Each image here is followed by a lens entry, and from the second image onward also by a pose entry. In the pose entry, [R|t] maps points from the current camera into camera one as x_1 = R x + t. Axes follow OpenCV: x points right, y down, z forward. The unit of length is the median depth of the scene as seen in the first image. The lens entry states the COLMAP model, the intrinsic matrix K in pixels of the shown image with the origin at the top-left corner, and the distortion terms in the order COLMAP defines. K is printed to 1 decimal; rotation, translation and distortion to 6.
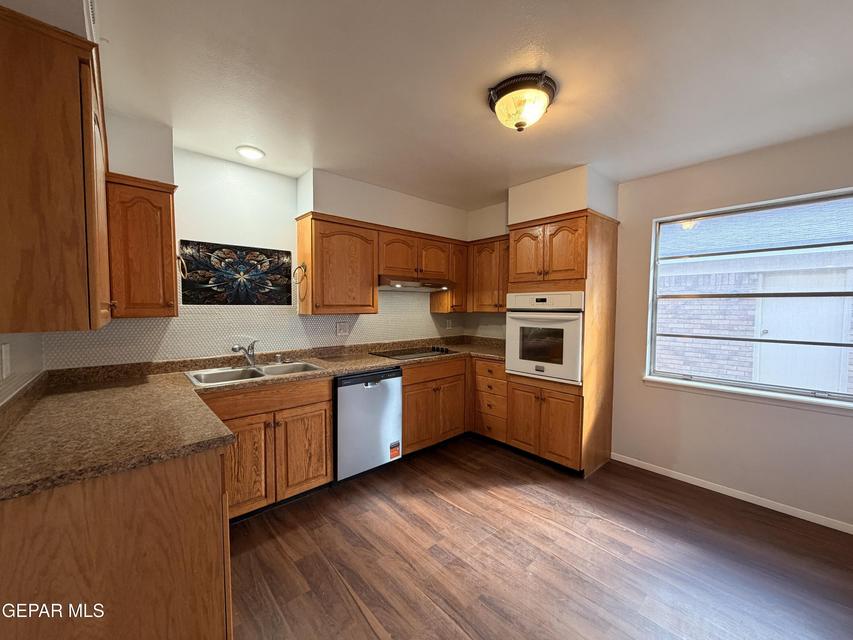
lens RADIAL K [[339.6, 0, 424.7], [0, 339.6, 321.2], [0, 0, 1]] dist [0.001422, 0.000520]
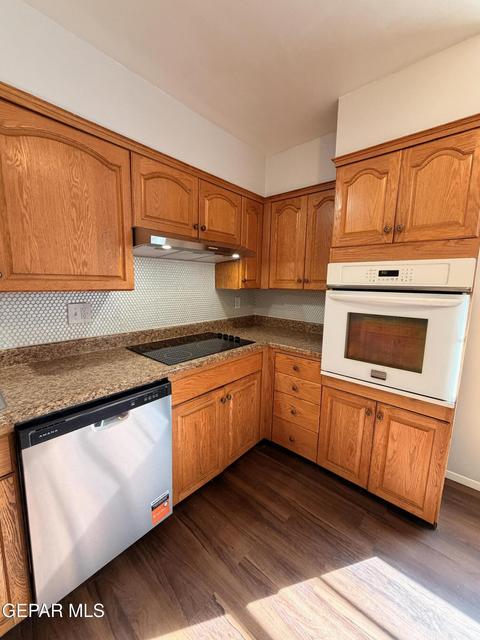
lens RADIAL K [[254.8, 0, 239.0], [0, 254.8, 317.3], [0, 0, 1]] dist [0.001422, 0.000520]
pose [[0.993103, -0.000694, 0.117242, 0.001789], [-0.010407, 0.995514, 0.094040, -0.019912], [-0.116781, -0.094612, 0.988641, 0.521748]]
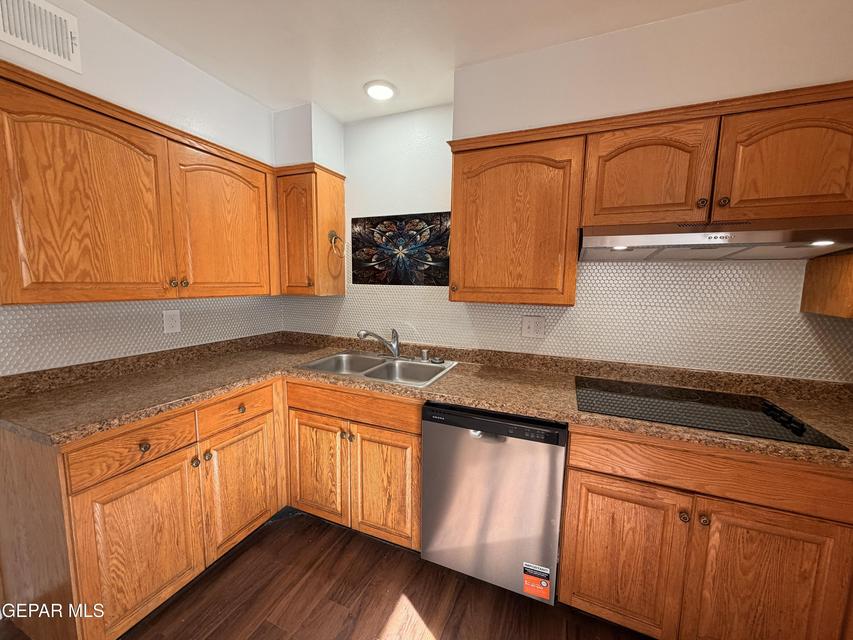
lens RADIAL K [[339.6, 0, 424.7], [0, 339.6, 321.2], [0, 0, 1]] dist [0.001422, 0.000520]
pose [[0.425981, 0.111912, -0.897784, 0.236920], [-0.055725, 0.993682, 0.097425, -0.038795], [0.903014, 0.008527, 0.429526, 0.604835]]
